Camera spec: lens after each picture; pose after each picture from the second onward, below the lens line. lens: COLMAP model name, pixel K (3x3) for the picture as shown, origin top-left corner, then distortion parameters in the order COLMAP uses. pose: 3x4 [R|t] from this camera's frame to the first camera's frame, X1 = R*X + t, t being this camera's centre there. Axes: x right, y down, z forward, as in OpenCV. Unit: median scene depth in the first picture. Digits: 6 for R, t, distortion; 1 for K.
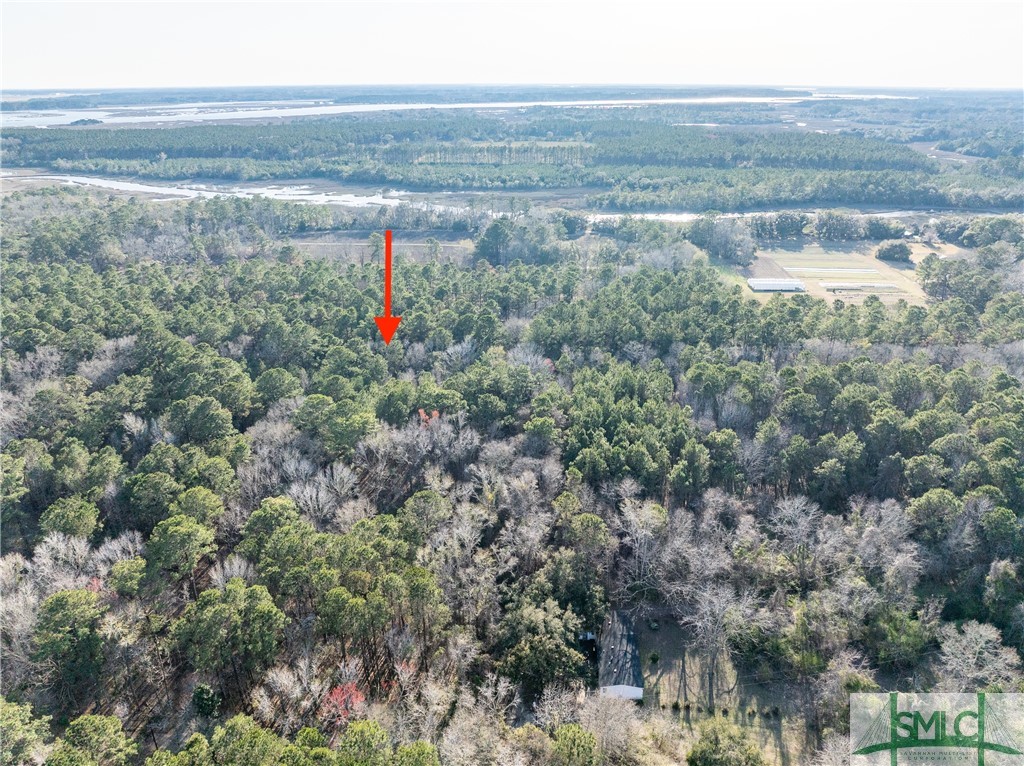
lens RADIAL K [[720.7, 0, 514.0], [0, 720.7, 387.2], [0, 0, 1]] dist [-0.036523, 0.001827]
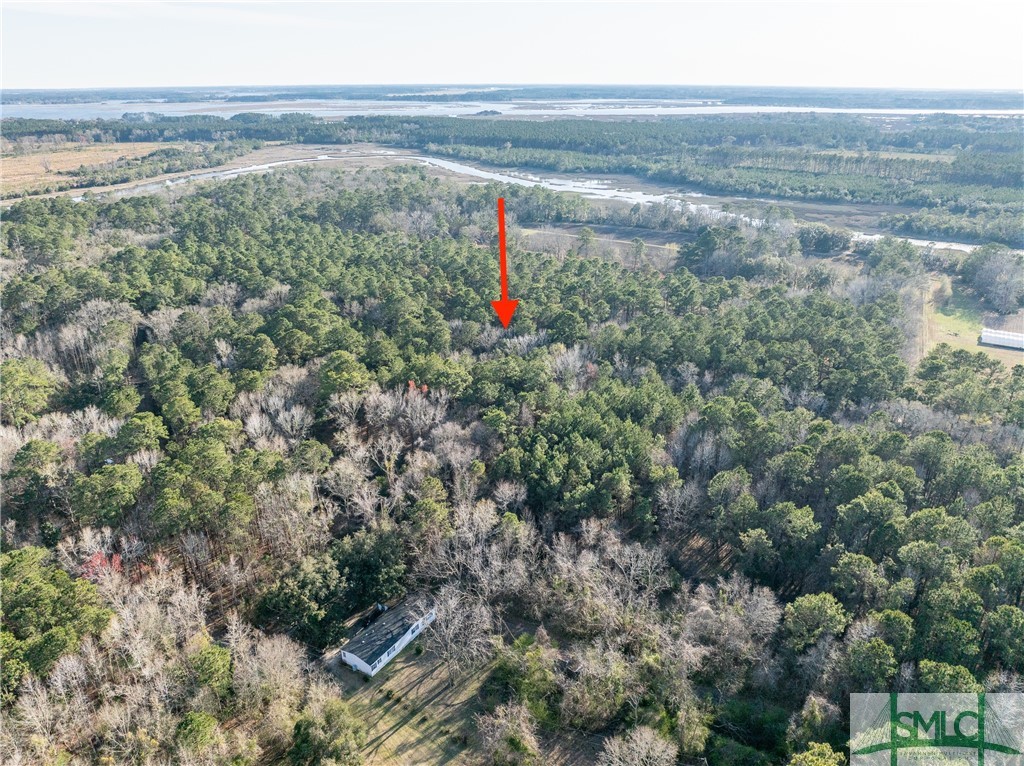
lens RADIAL K [[720.7, 0, 514.5], [0, 720.7, 379.4], [0, 0, 1]] dist [-0.036523, 0.001827]
pose [[0.871164, 0.190550, -0.452509, 0.111312], [-0.194833, 0.980114, 0.037633, -0.009693], [0.450681, 0.055379, 0.890965, 0.022117]]
